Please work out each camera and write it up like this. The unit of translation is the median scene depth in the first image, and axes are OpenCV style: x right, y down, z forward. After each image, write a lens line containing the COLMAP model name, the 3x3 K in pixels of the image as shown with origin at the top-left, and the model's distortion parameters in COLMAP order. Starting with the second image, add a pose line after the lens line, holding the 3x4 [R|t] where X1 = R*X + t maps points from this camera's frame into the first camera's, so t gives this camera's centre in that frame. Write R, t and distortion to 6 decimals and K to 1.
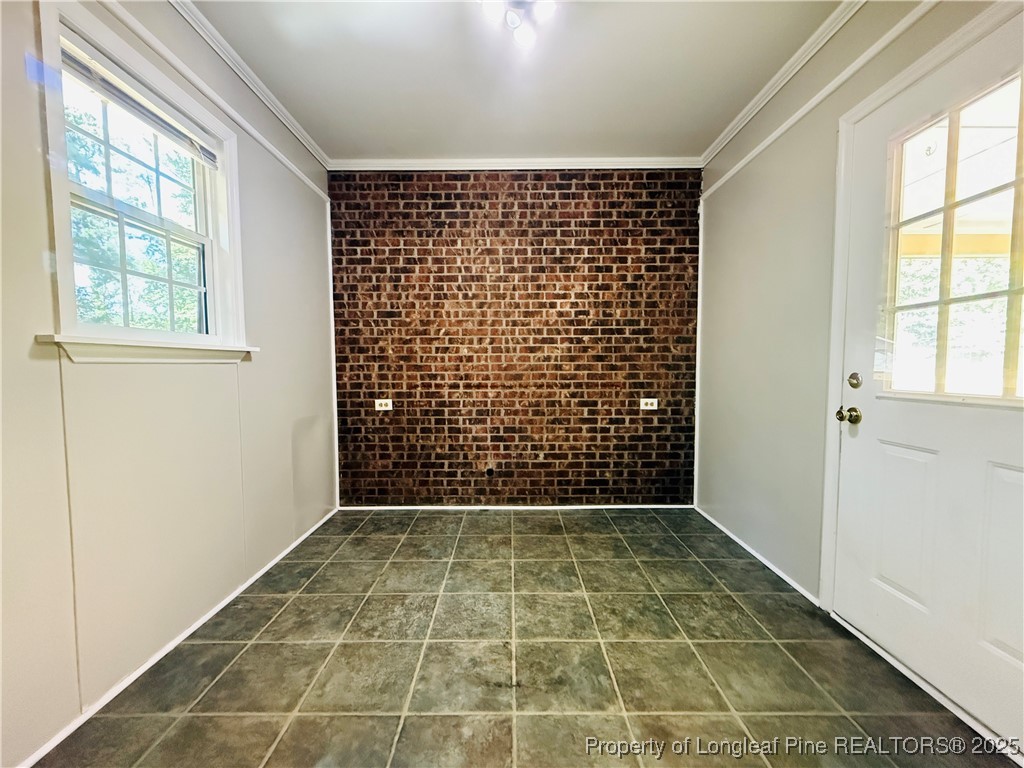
lens RADIAL K [[409.6, 0, 514.5], [0, 409.6, 385.6], [0, 0, 1]] dist [-0.000531, -0.000088]
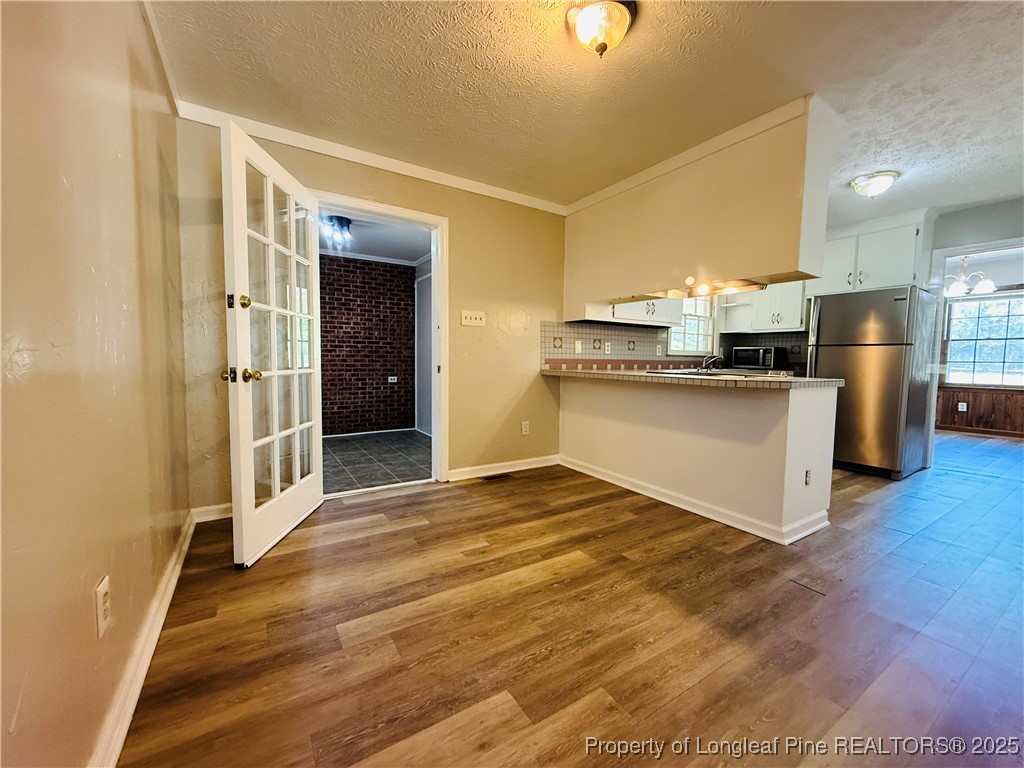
lens RADIAL K [[409.6, 0, 508.3], [0, 409.6, 386.6], [0, 0, 1]] dist [-0.000531, -0.000088]
pose [[0.851234, -0.019582, 0.524421, -0.246190], [0.013724, 0.999792, 0.015056, 0.058496], [-0.524607, -0.005618, 0.851326, -1.020217]]
